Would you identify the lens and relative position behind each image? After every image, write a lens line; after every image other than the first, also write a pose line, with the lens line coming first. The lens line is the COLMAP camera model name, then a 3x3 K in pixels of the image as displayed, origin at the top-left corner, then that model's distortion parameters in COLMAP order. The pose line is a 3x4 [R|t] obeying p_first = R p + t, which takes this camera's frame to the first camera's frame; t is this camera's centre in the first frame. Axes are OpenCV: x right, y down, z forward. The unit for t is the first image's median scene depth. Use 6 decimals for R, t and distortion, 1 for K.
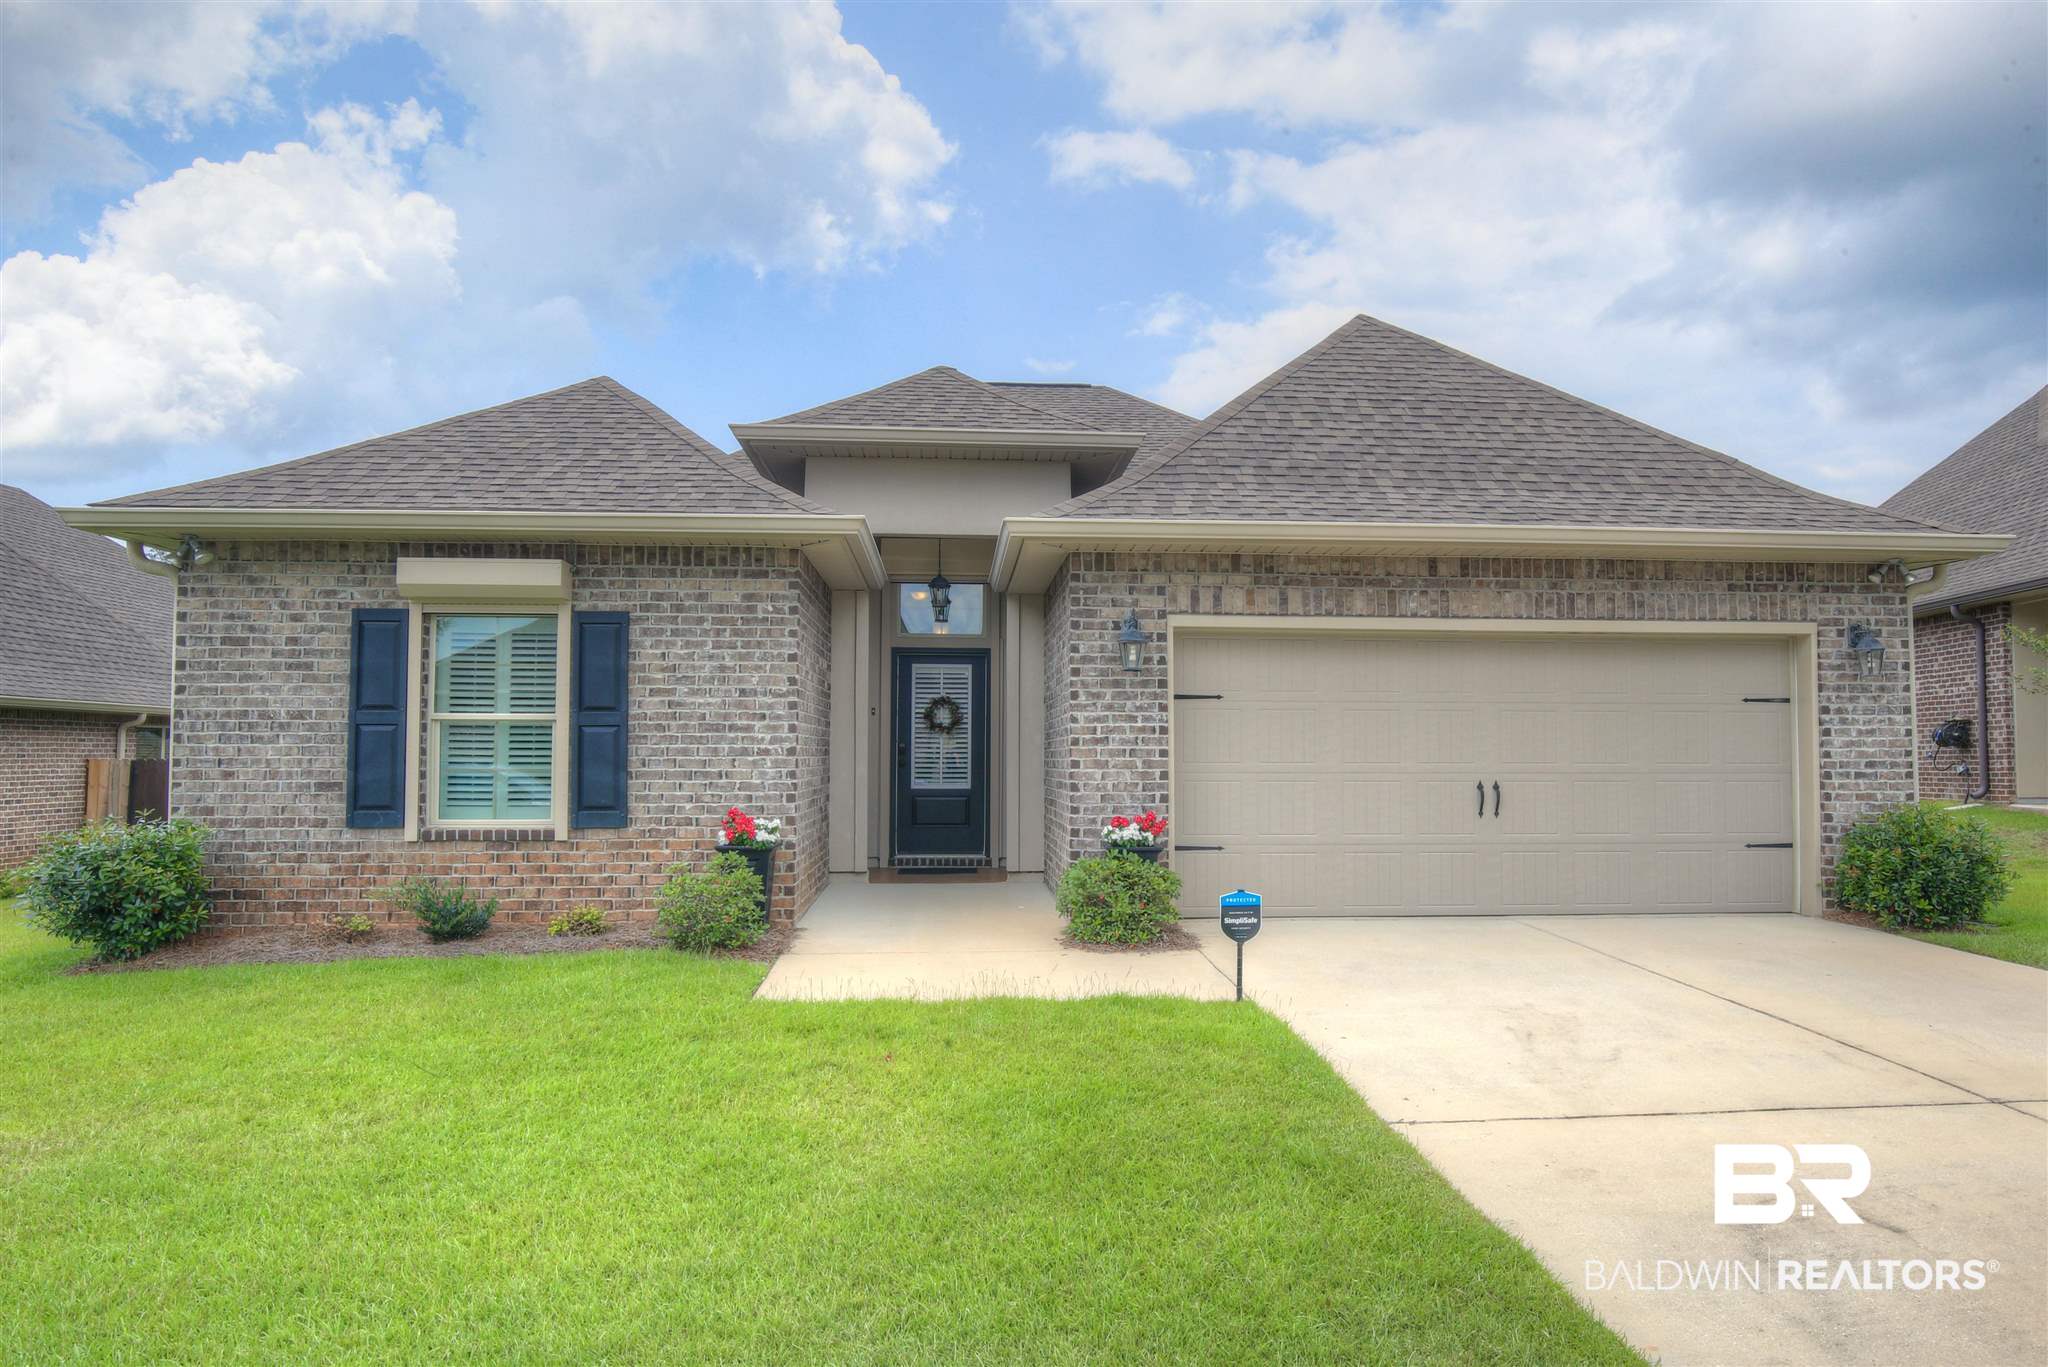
lens RADIAL K [[1194.2, 0, 1026.2], [0, 1194.2, 688.5], [0, 0, 1]] dist [-0.002870, -0.002539]
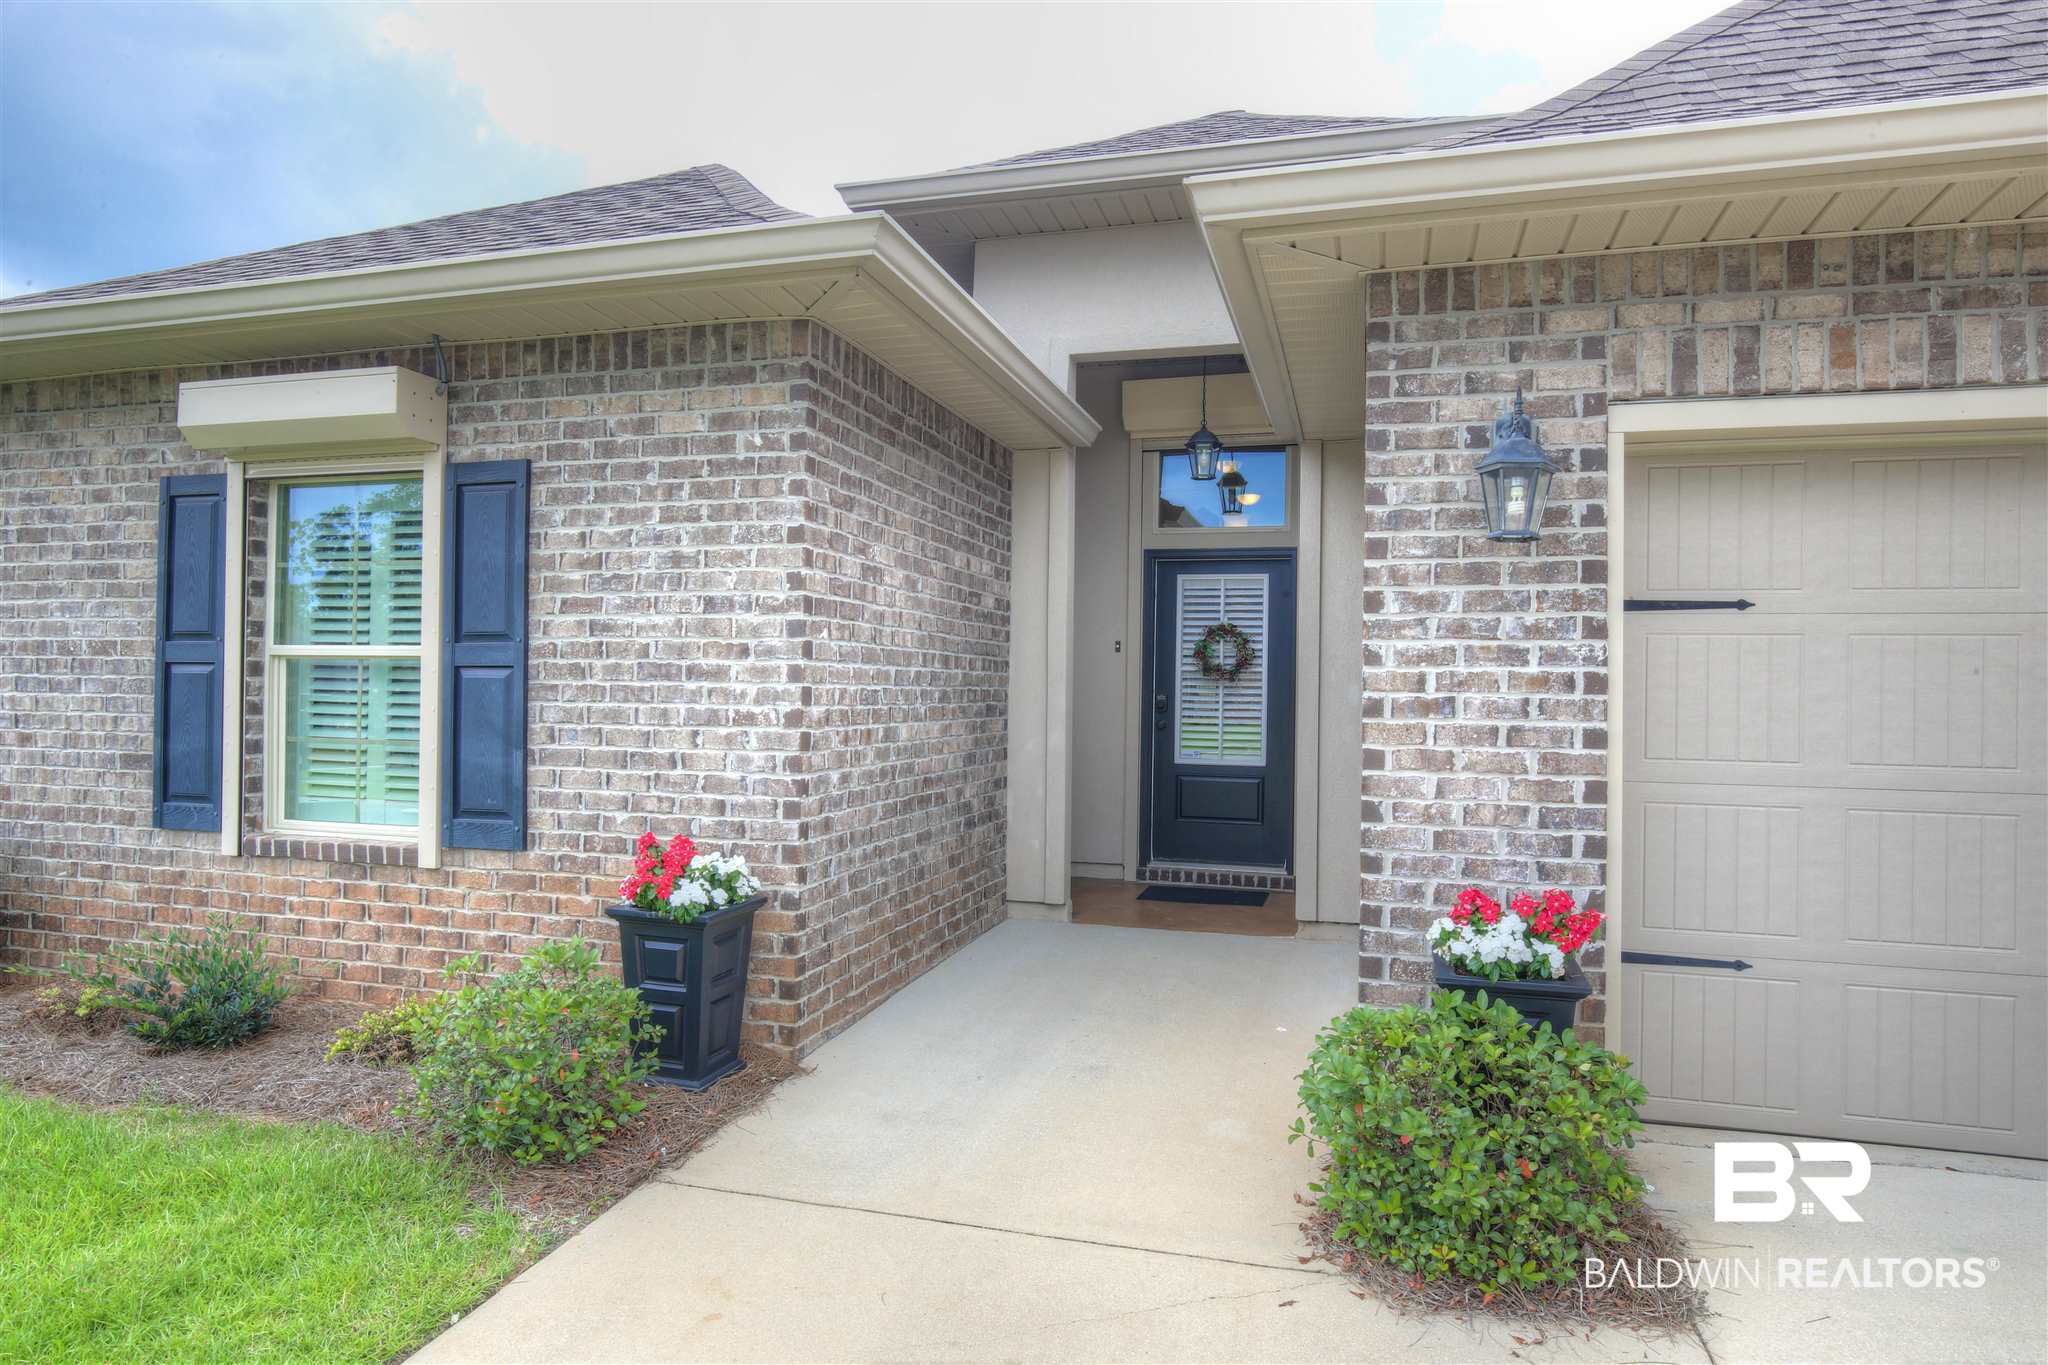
lens RADIAL K [[1204.8, 0, 1018.6], [0, 1204.8, 678.3], [0, 0, 1]] dist [-0.008170, -0.000232]
pose [[0.945305, 0.007521, -0.326102, 0.062222], [0.005874, 0.999180, 0.040071, 0.015242], [0.326136, -0.039795, 0.944485, 0.544948]]
